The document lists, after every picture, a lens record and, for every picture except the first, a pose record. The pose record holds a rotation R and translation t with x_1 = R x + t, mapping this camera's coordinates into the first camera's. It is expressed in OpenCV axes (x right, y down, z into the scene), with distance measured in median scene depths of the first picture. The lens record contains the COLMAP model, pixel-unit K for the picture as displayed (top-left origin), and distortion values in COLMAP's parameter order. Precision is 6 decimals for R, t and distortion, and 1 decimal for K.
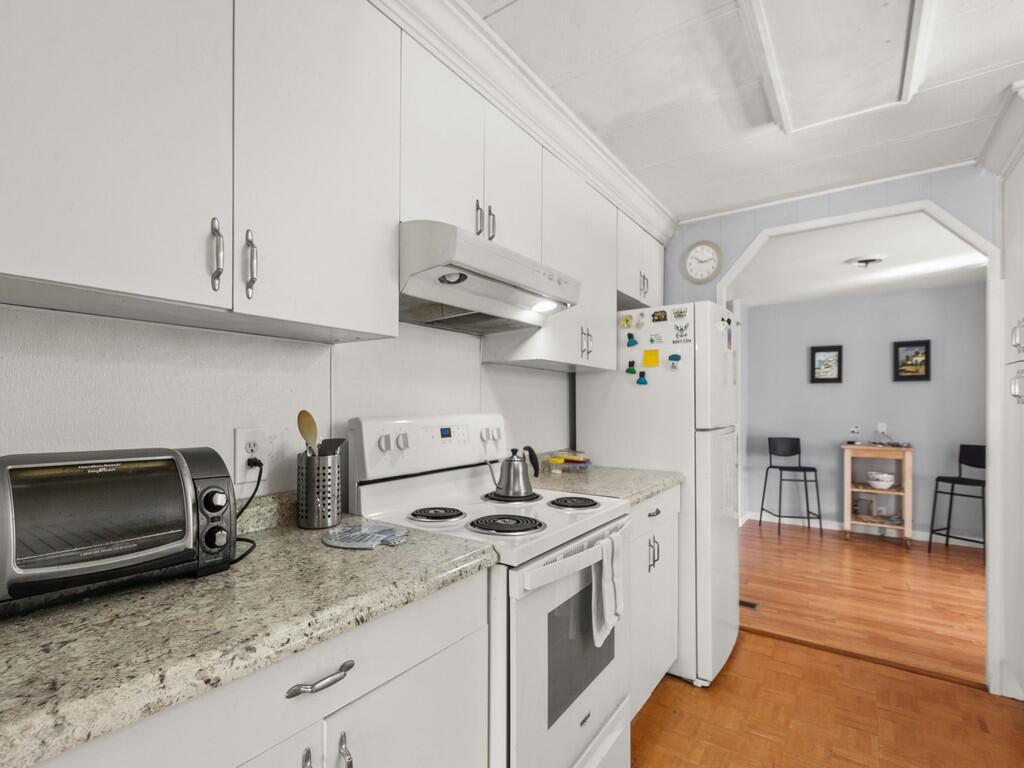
lens RADIAL K [[510.2, 0, 515.9], [0, 510.2, 384.0], [0, 0, 1]] dist [0.000080, -0.000110]
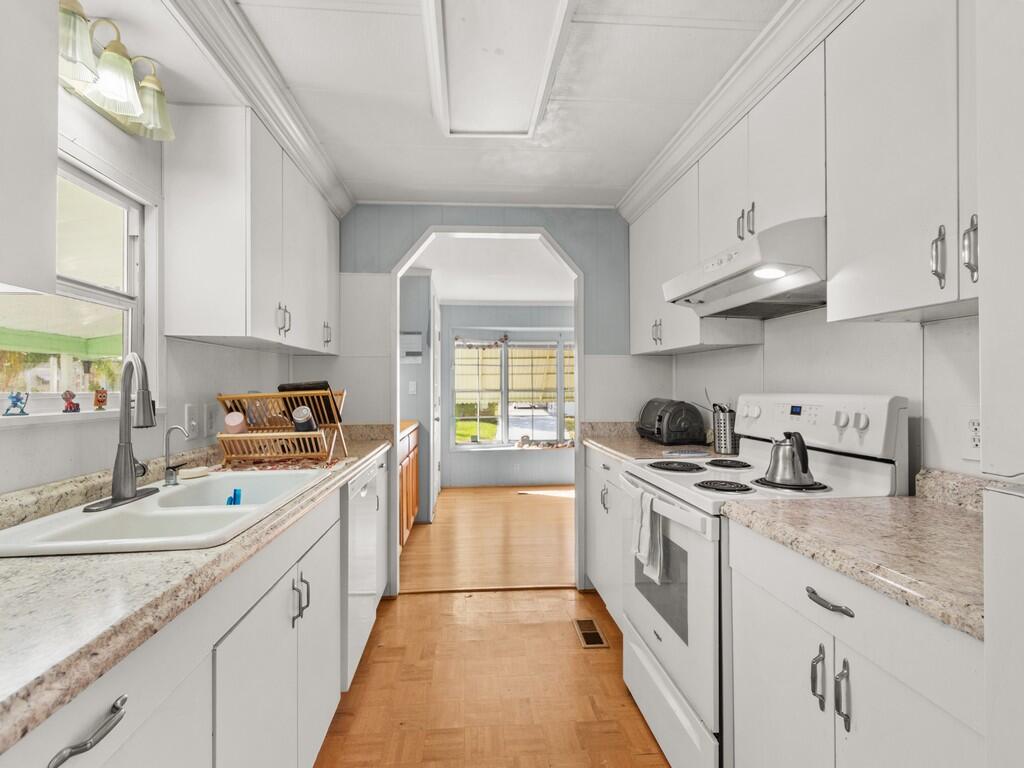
lens RADIAL K [[452.1, 0, 510.2], [0, 452.1, 389.4], [0, 0, 1]] dist [0.001574, 0.000151]
pose [[-0.773630, 0.001968, -0.633634, 0.927464], [0.013142, 0.999830, -0.012940, 0.054710], [0.633501, -0.018338, -0.773524, 1.344919]]
